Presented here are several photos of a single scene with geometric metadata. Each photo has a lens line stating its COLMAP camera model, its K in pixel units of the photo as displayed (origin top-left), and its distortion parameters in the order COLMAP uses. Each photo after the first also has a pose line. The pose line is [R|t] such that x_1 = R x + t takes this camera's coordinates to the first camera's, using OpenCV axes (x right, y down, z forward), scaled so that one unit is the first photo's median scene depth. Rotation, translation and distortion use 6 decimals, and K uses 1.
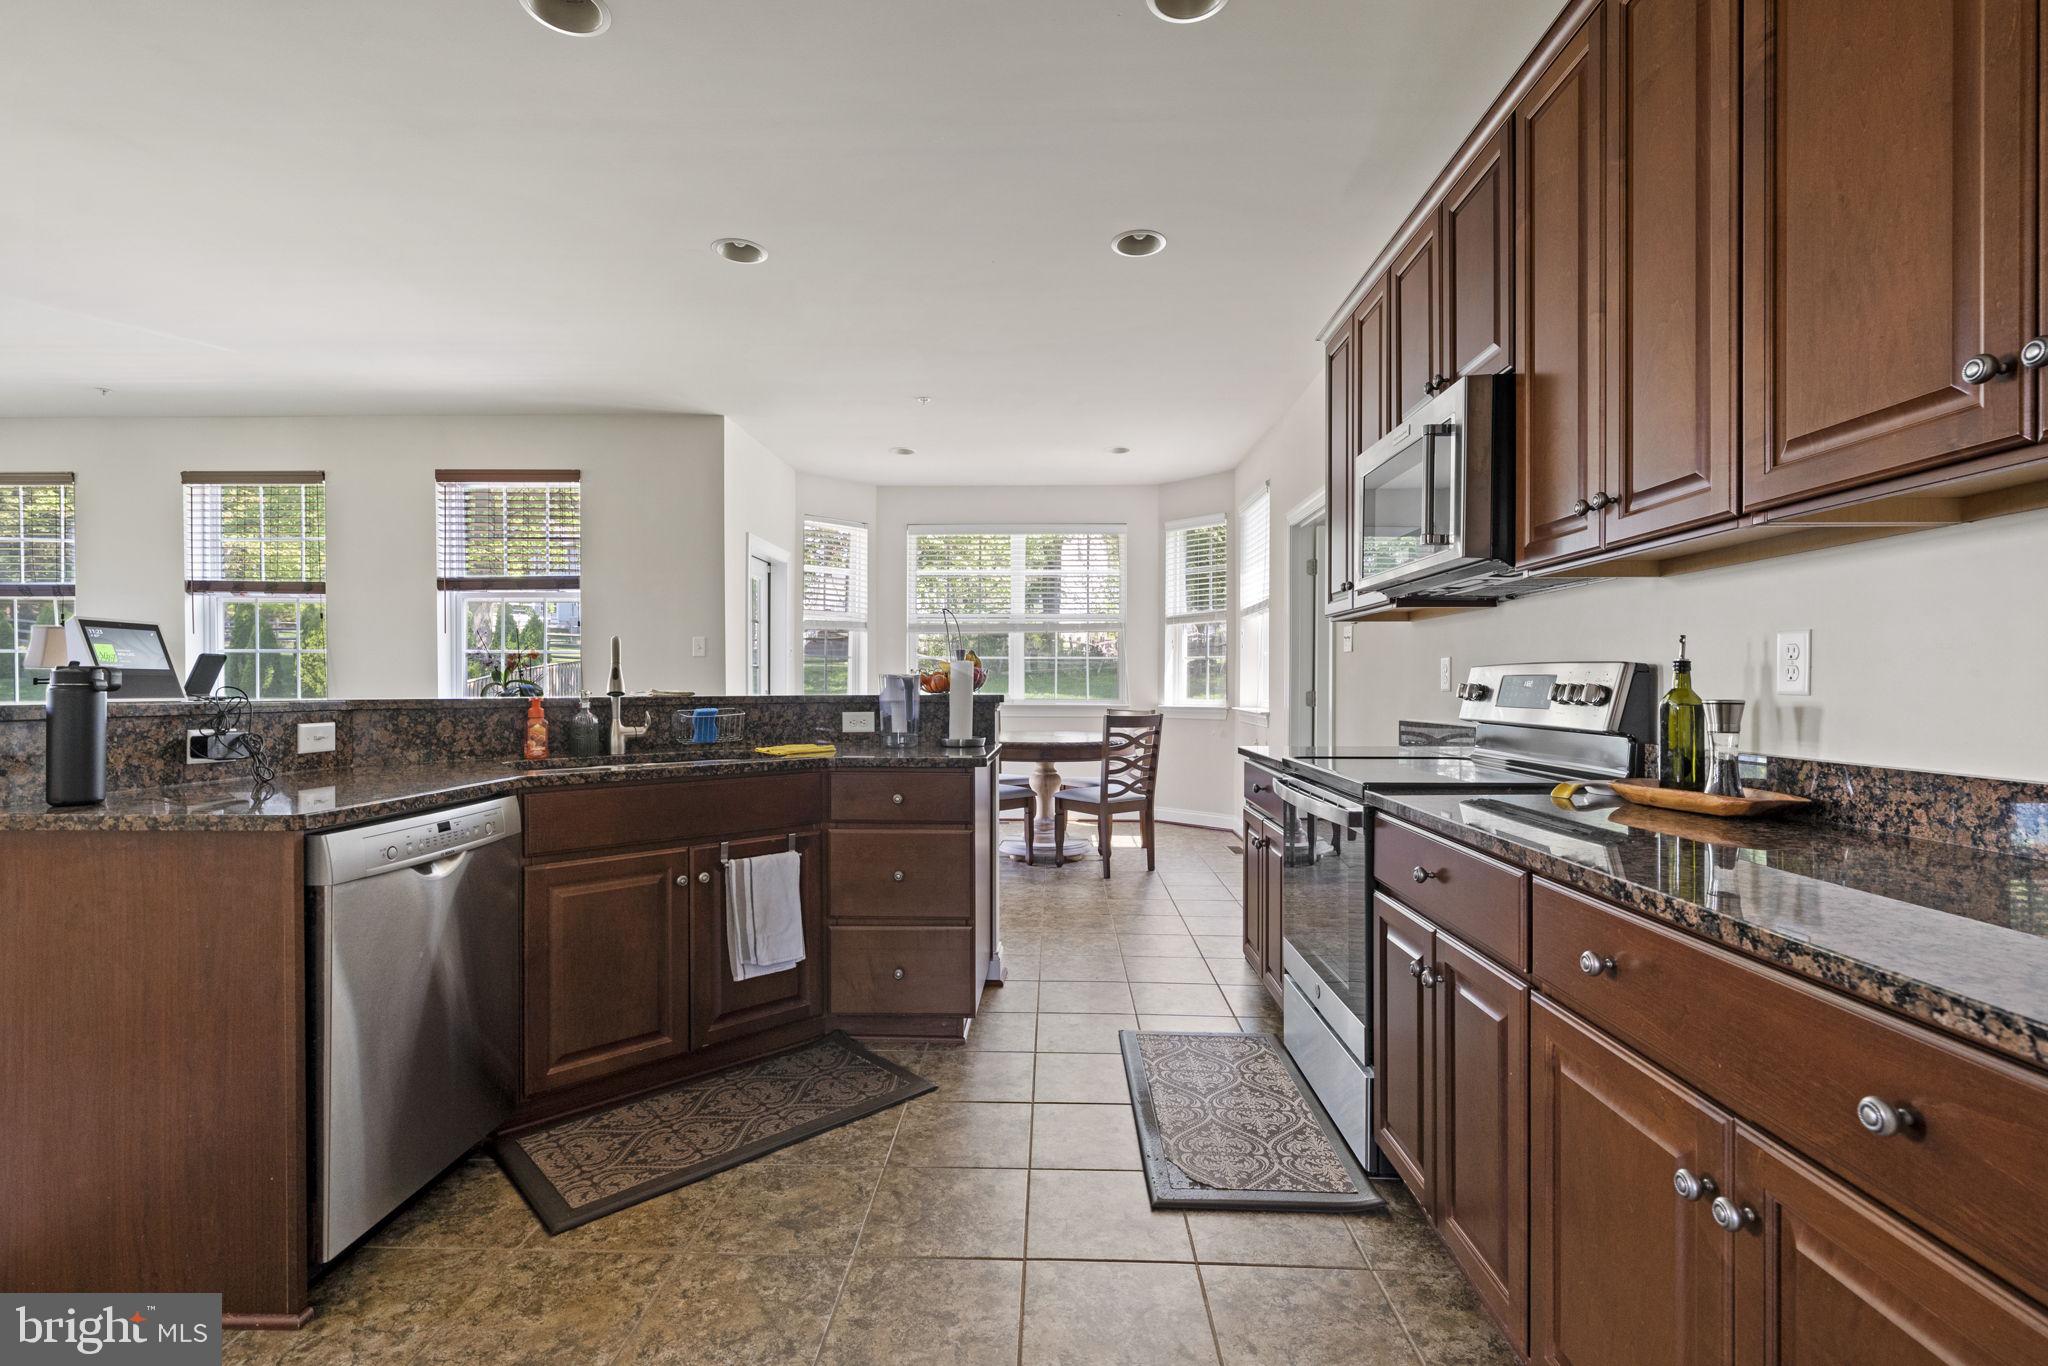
lens RADIAL K [[747.2, 0, 1038.6], [0, 747.2, 688.4], [0, 0, 1]] dist [-0.000234, 0.000036]
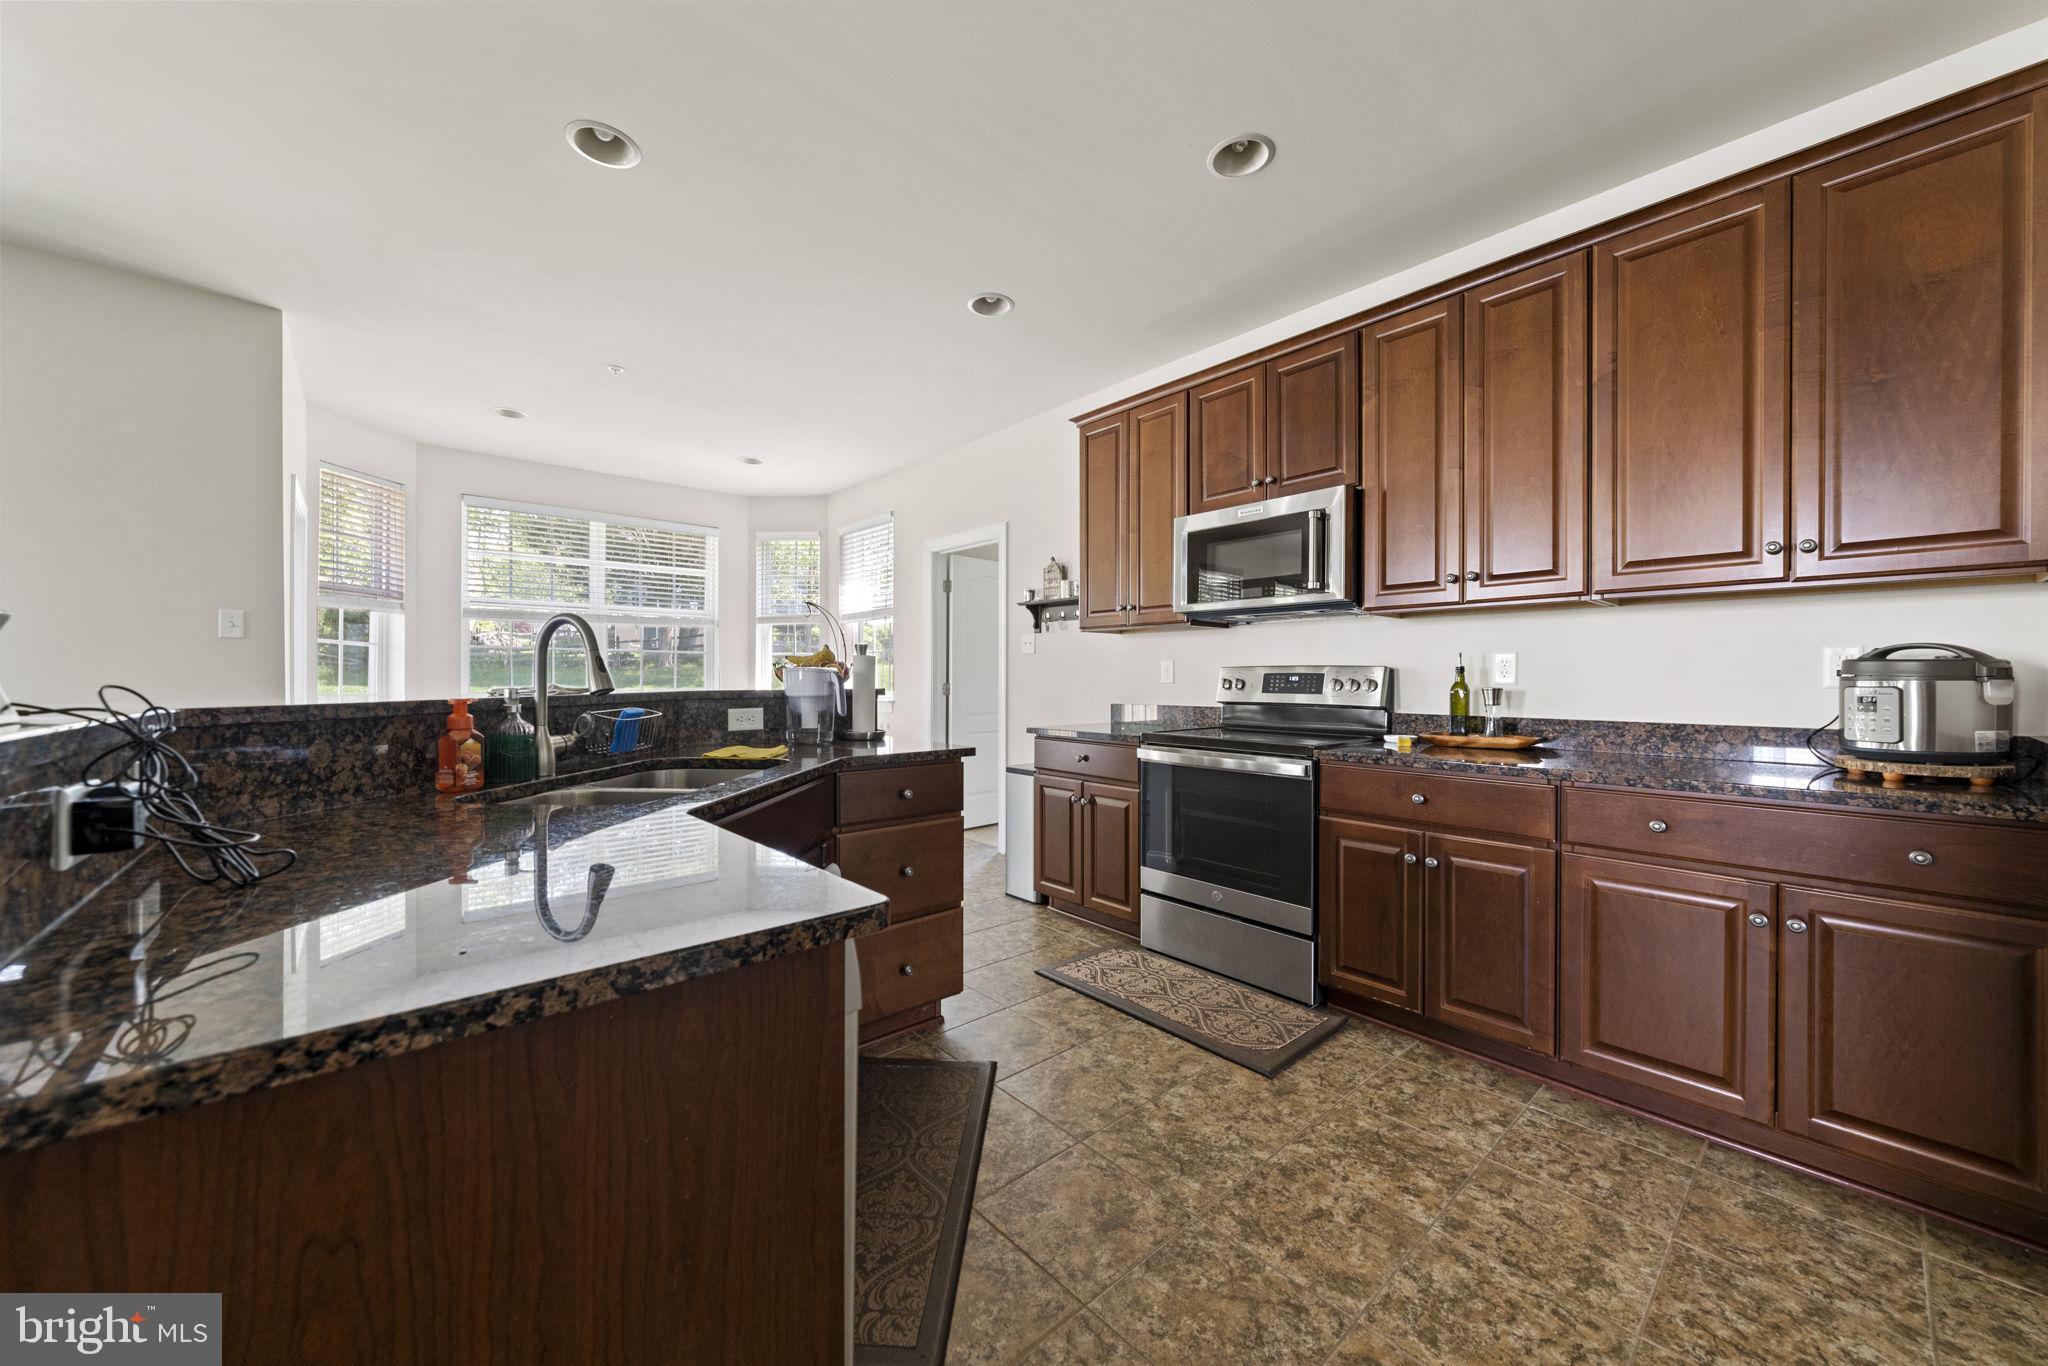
lens RADIAL K [[636.3, 0, 938.6], [0, 636.3, 682.5], [0, 0, 1]] dist [-0.002585, -0.000096]
pose [[0.811009, -0.003215, 0.585025, -0.831974], [0.001335, 0.999992, 0.003644, -0.004307], [-0.585032, -0.002175, 0.811007, 0.373645]]
